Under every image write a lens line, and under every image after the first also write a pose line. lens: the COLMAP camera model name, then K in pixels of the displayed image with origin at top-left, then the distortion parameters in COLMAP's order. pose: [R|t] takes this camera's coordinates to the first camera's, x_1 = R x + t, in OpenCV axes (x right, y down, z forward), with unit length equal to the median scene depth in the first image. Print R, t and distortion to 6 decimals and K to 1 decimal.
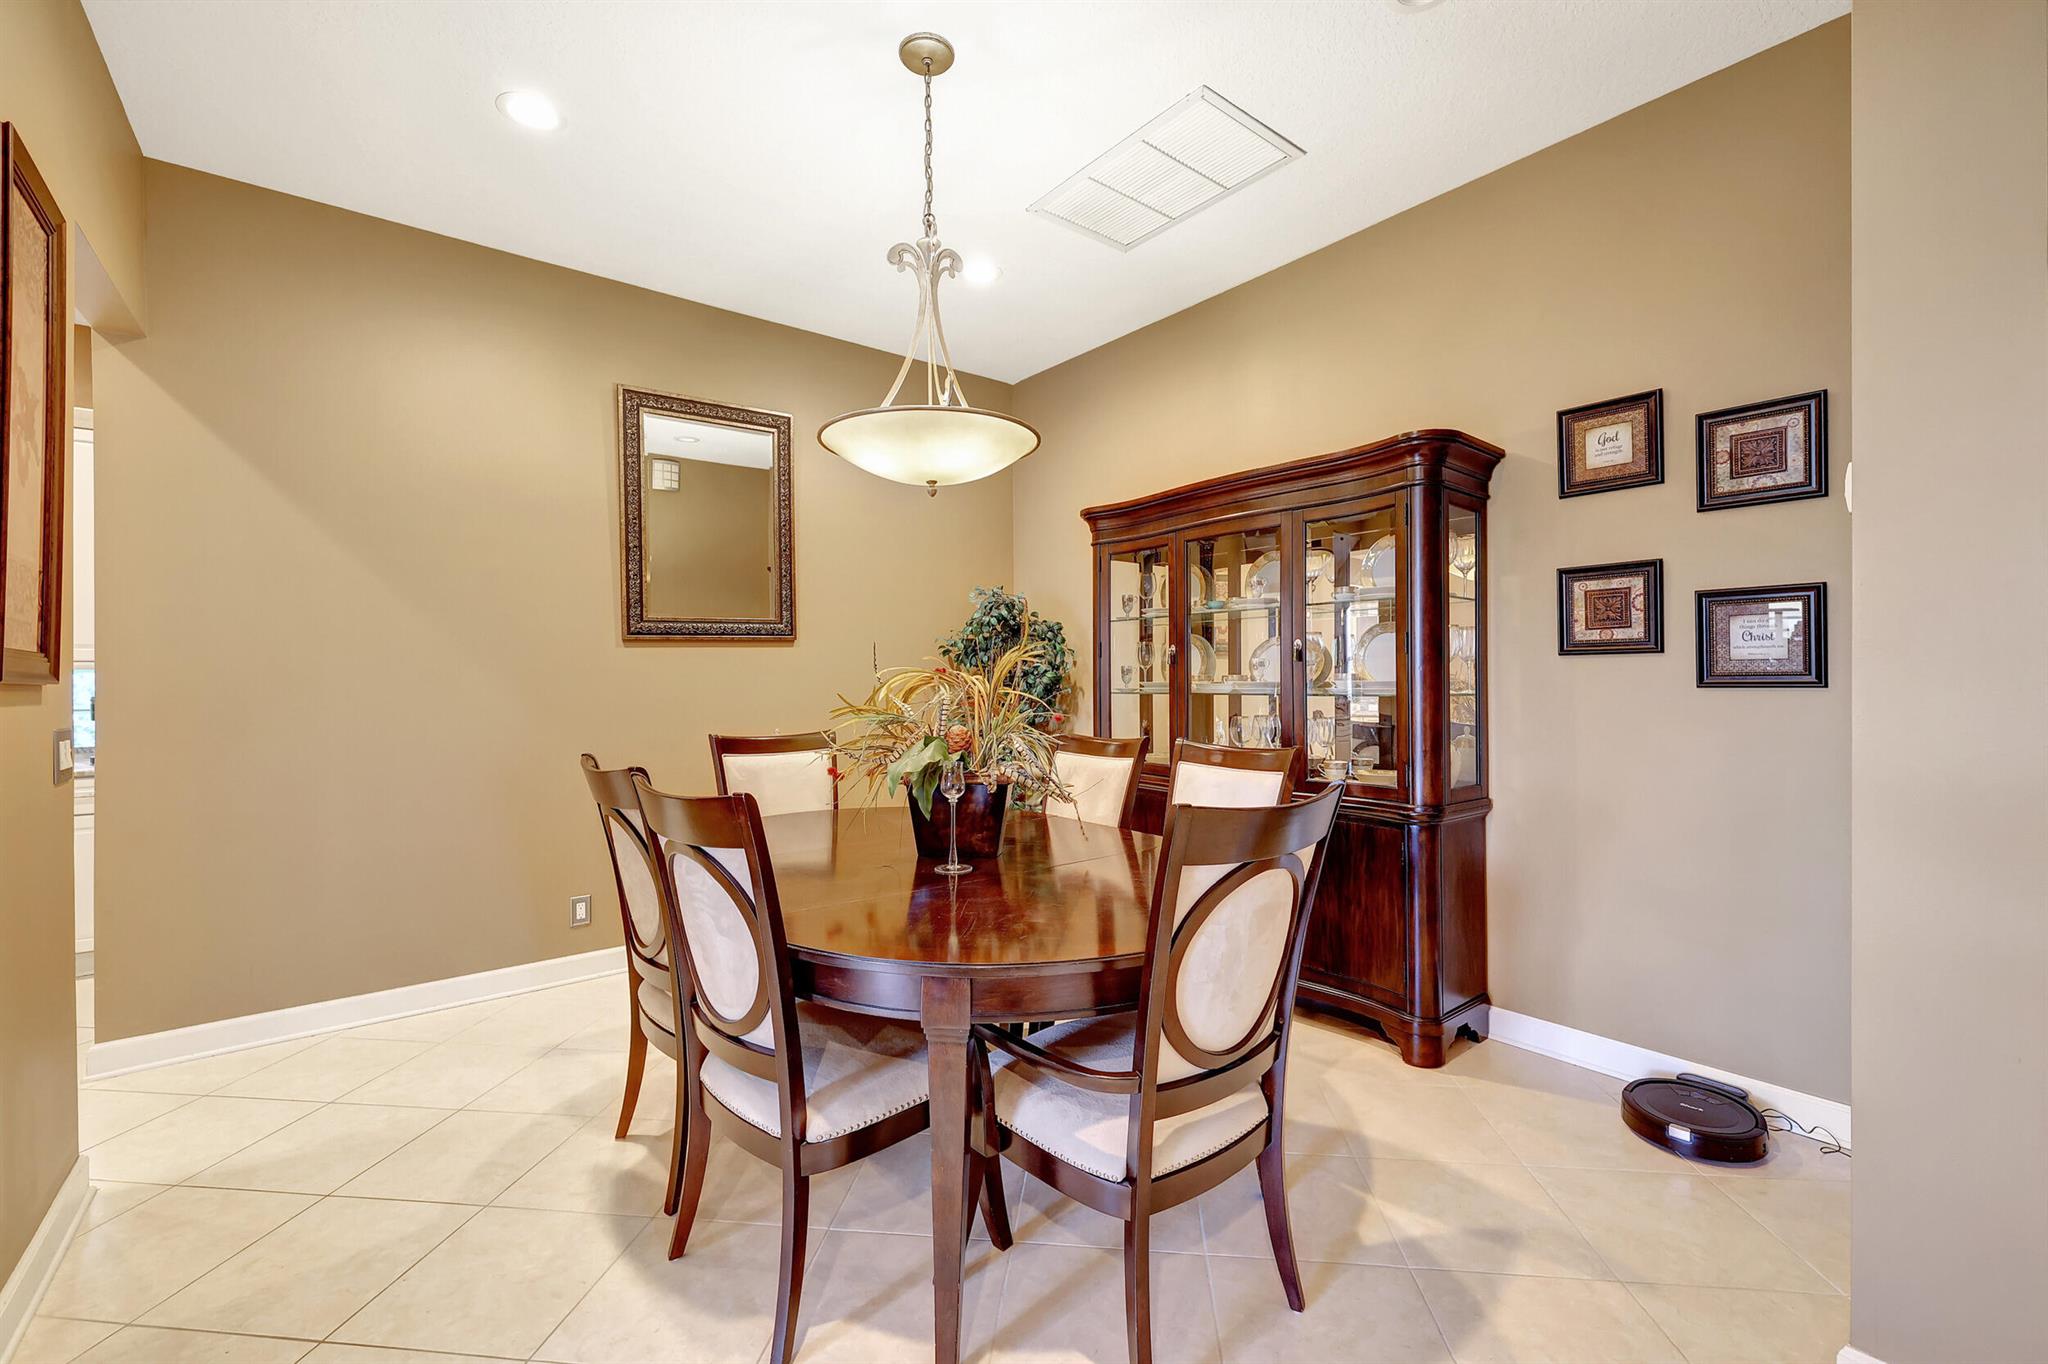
lens RADIAL K [[855.9, 0, 1028.9], [0, 855.9, 675.5], [0, 0, 1]] dist [-0.002802, -0.000102]
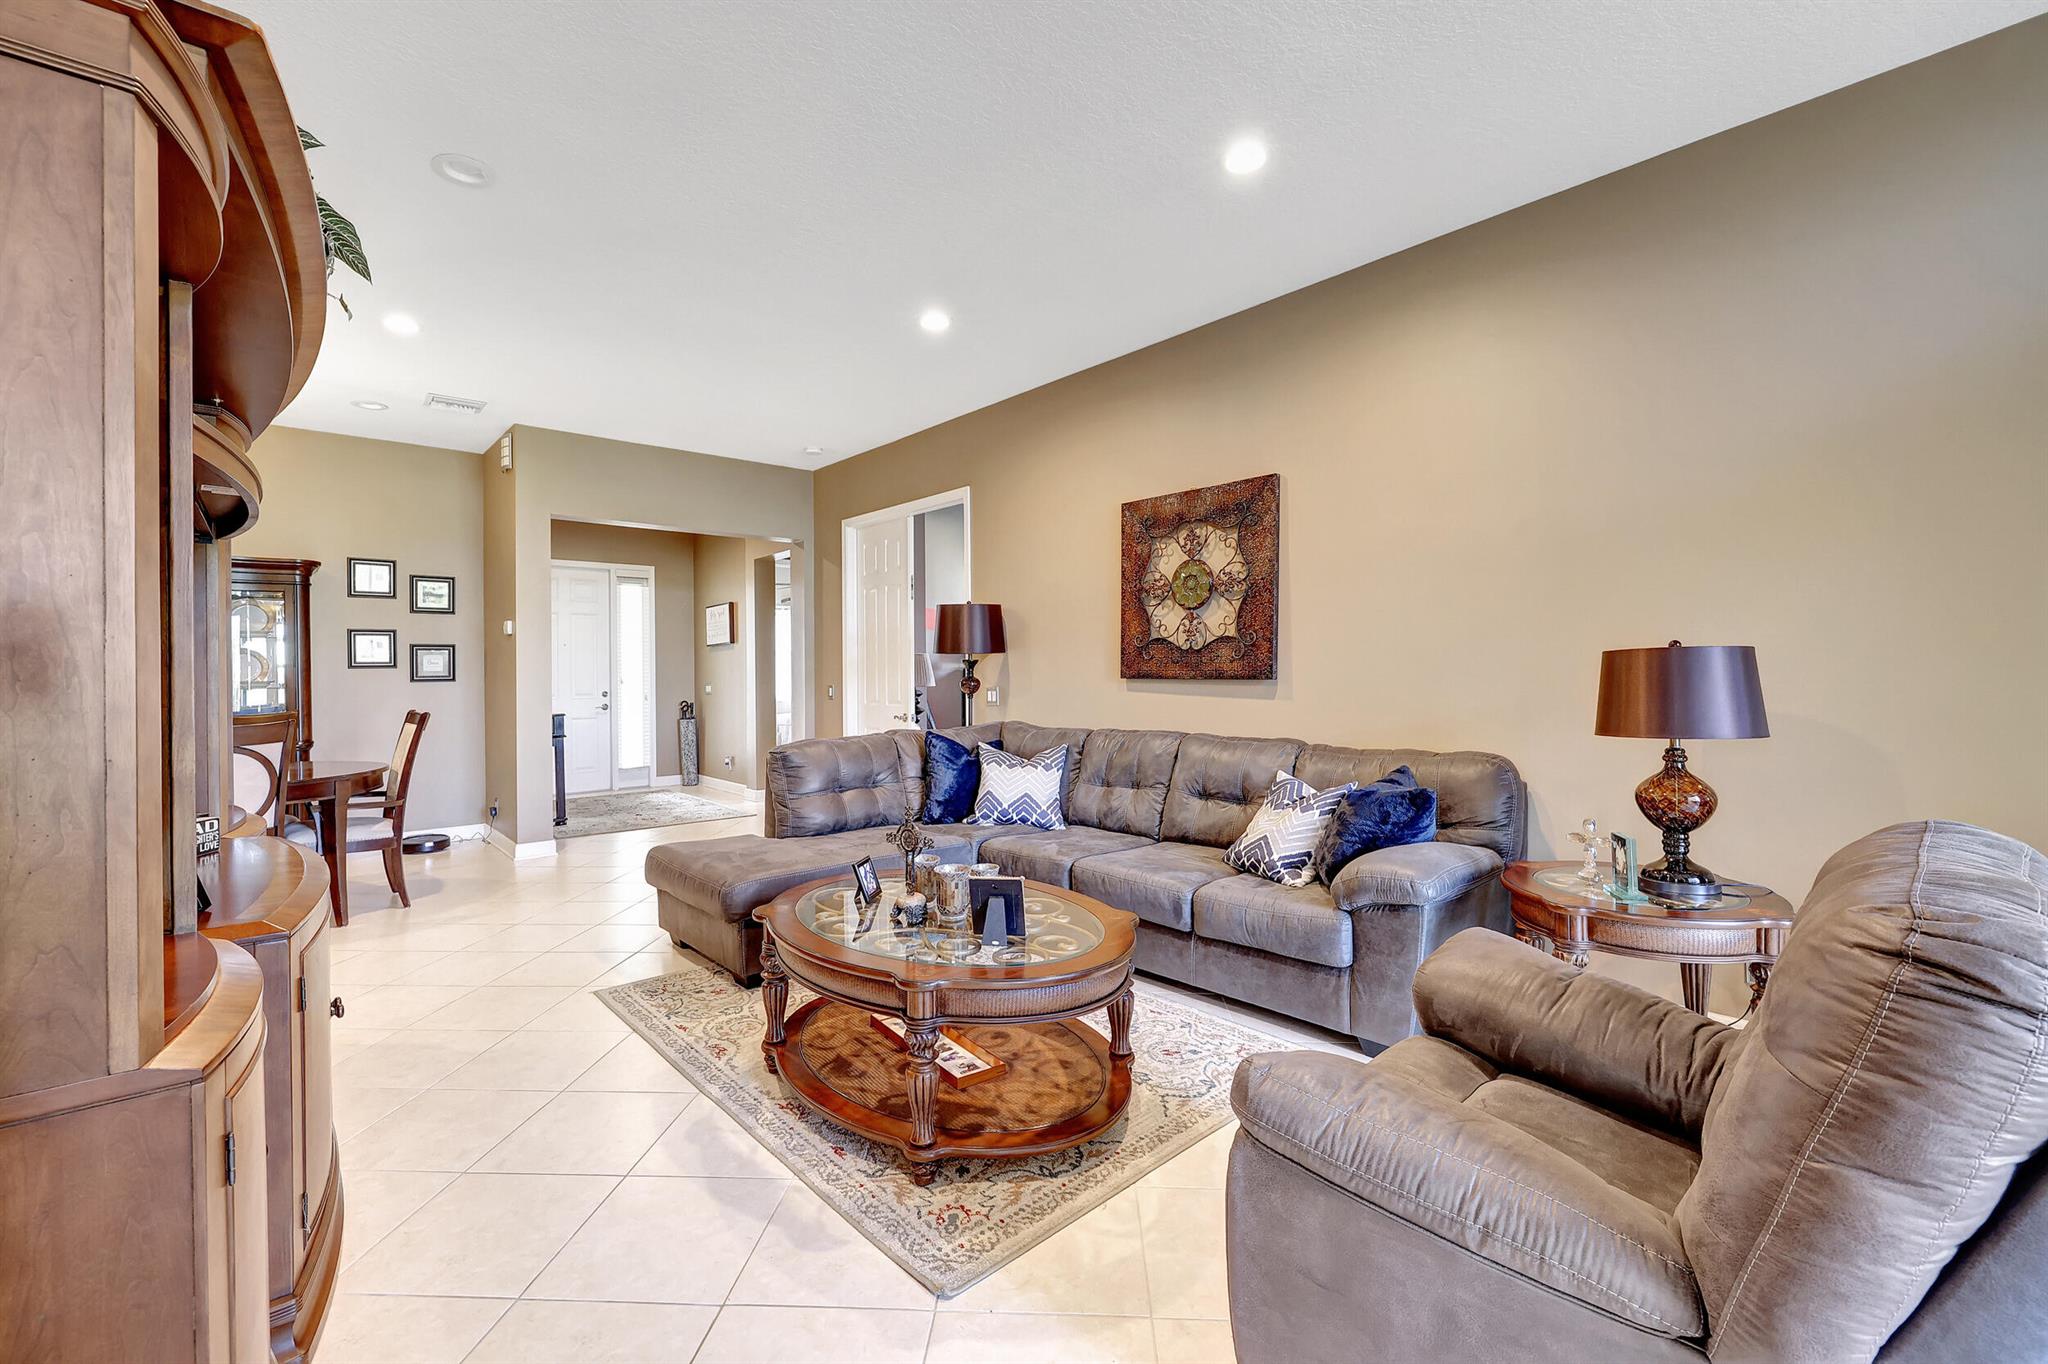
lens RADIAL K [[855.9, 0, 1029.7], [0, 855.9, 674.9], [0, 0, 1]] dist [-0.002802, -0.000102]
pose [[-0.066227, -0.004924, 0.997792, -1.870545], [0.005814, 0.999969, 0.005321, -0.011019], [-0.997788, 0.006153, -0.066197, -0.663762]]
